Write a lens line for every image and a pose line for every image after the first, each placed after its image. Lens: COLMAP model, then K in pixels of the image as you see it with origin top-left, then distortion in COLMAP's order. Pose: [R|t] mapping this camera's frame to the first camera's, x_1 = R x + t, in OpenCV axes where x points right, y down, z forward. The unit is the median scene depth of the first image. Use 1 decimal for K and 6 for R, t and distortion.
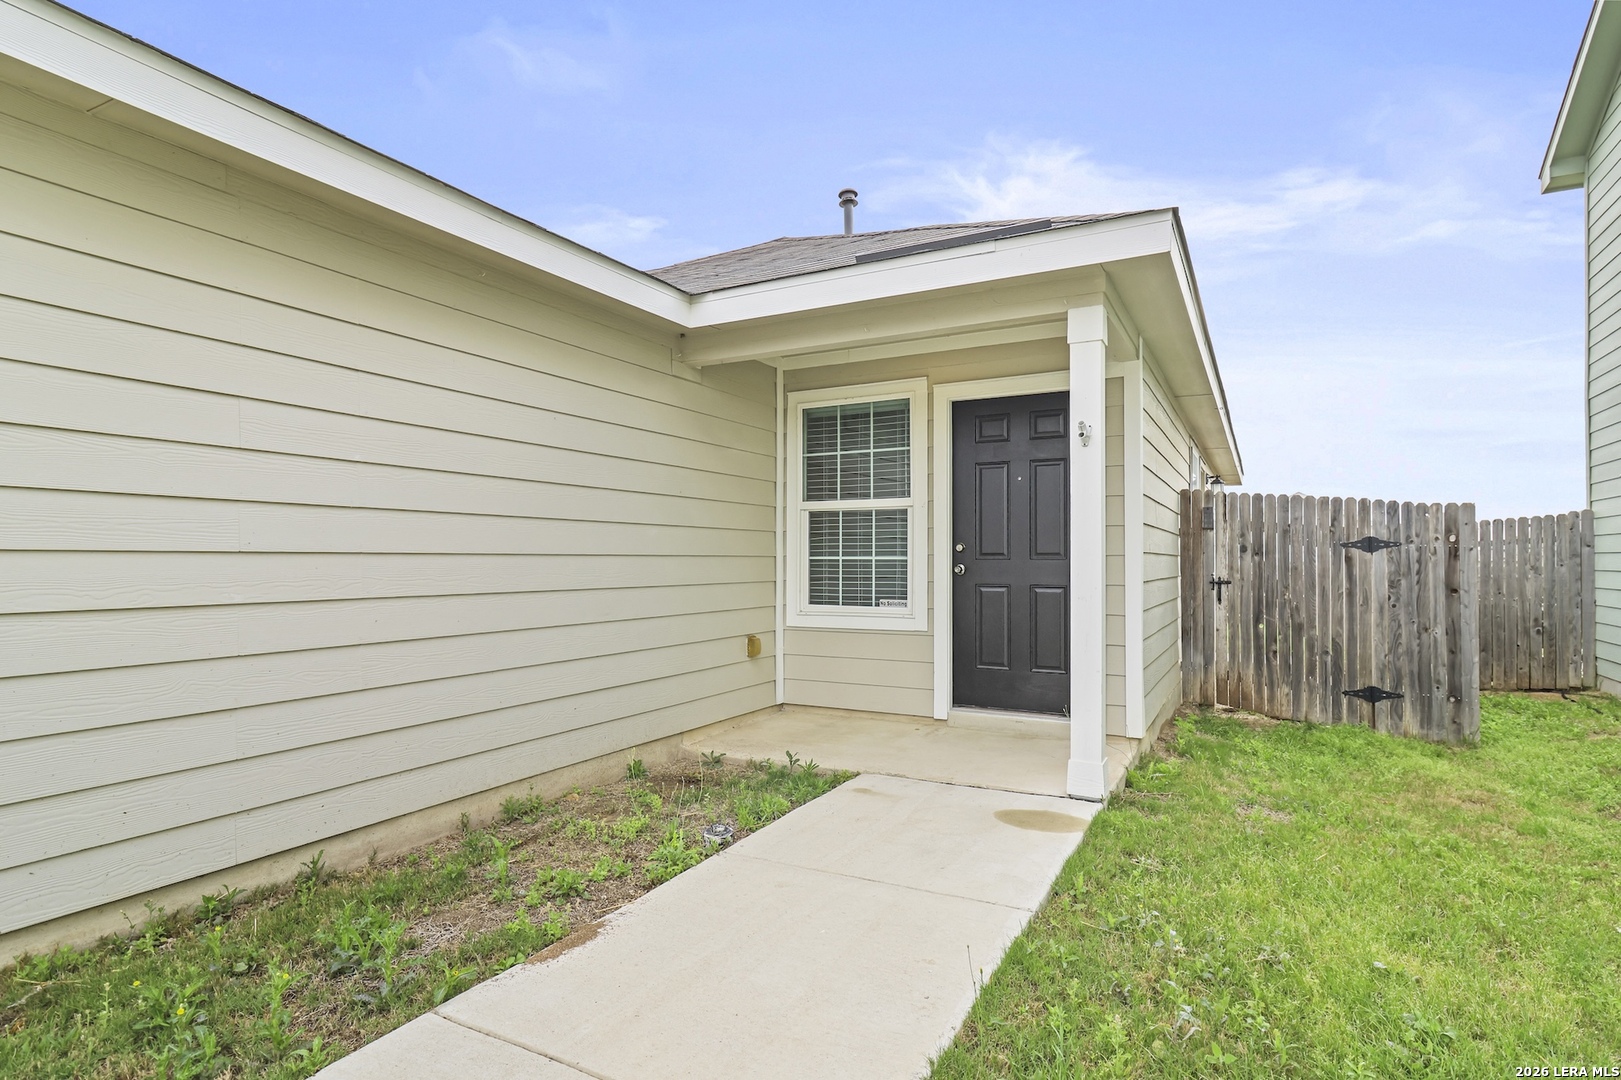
lens RADIAL K [[893.5, 0, 810.5], [0, 893.5, 540.0], [0, 0, 1]] dist [0.000483, 0.000264]
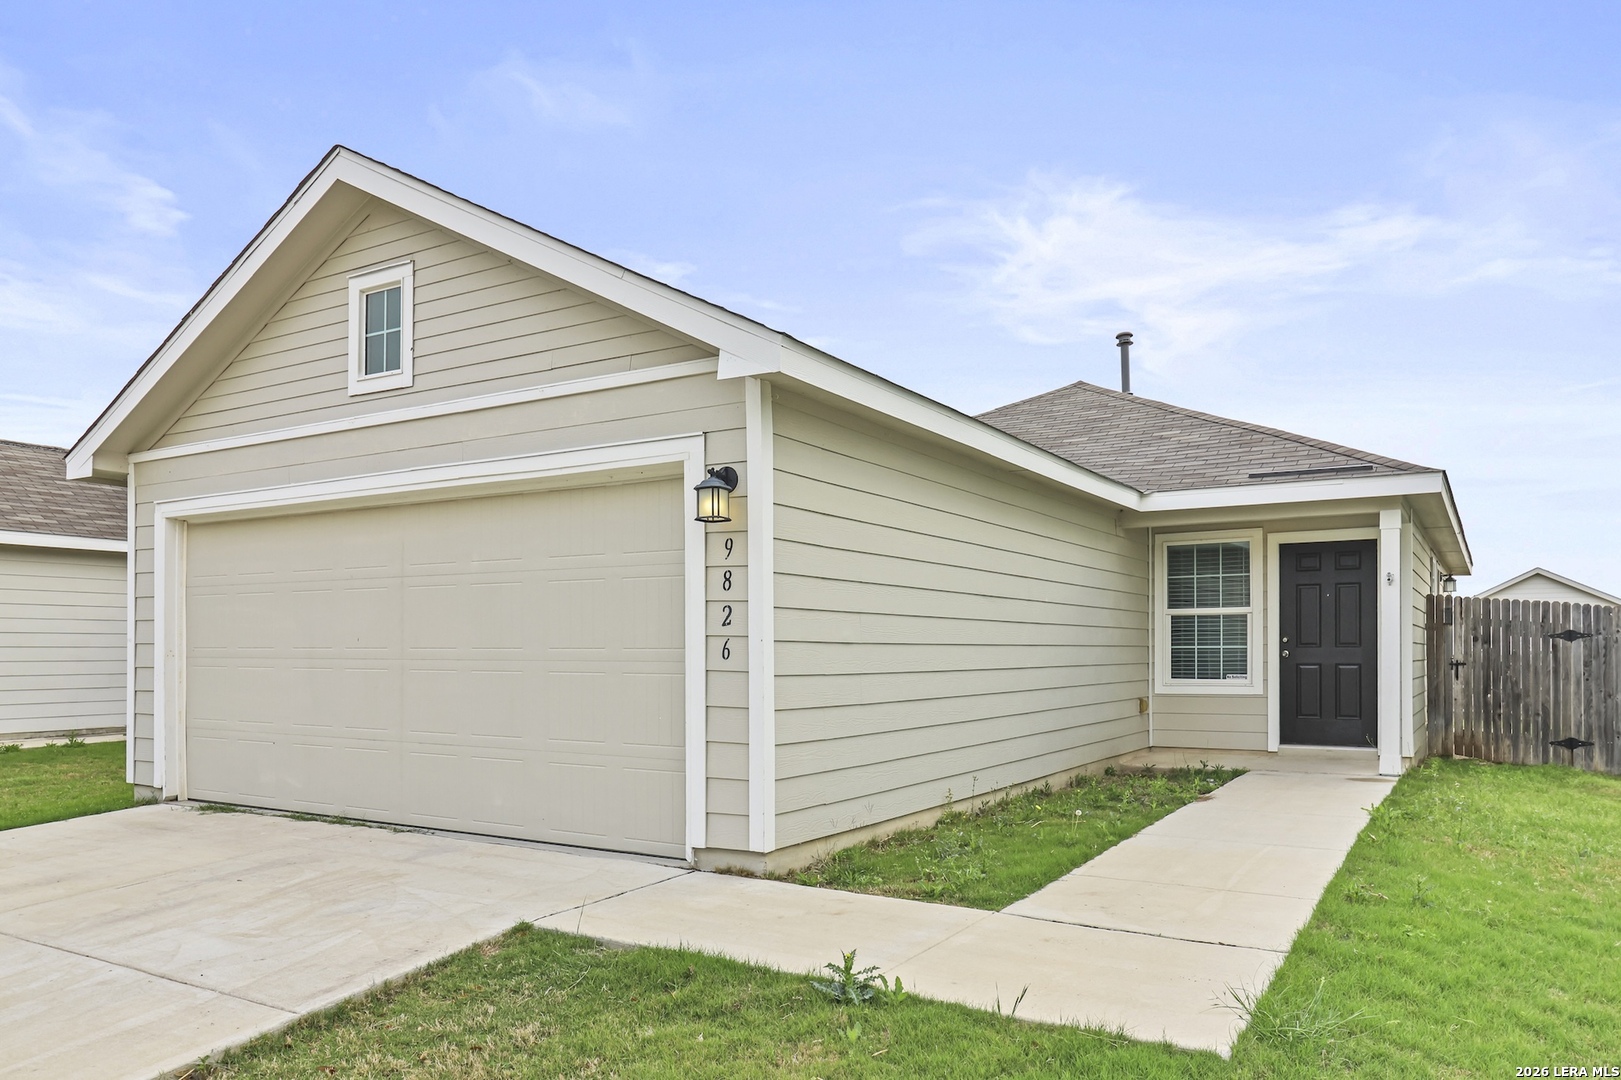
lens RADIAL K [[1146.3, 0, 811.7], [0, 1146.3, 640.8], [0, 0, 1]] dist [-0.002927, -0.006388]
pose [[0.997678, -0.004807, -0.067944, -0.433917], [0.005681, 0.999903, 0.012686, -0.016262], [0.067877, -0.013043, 0.997608, -0.862655]]
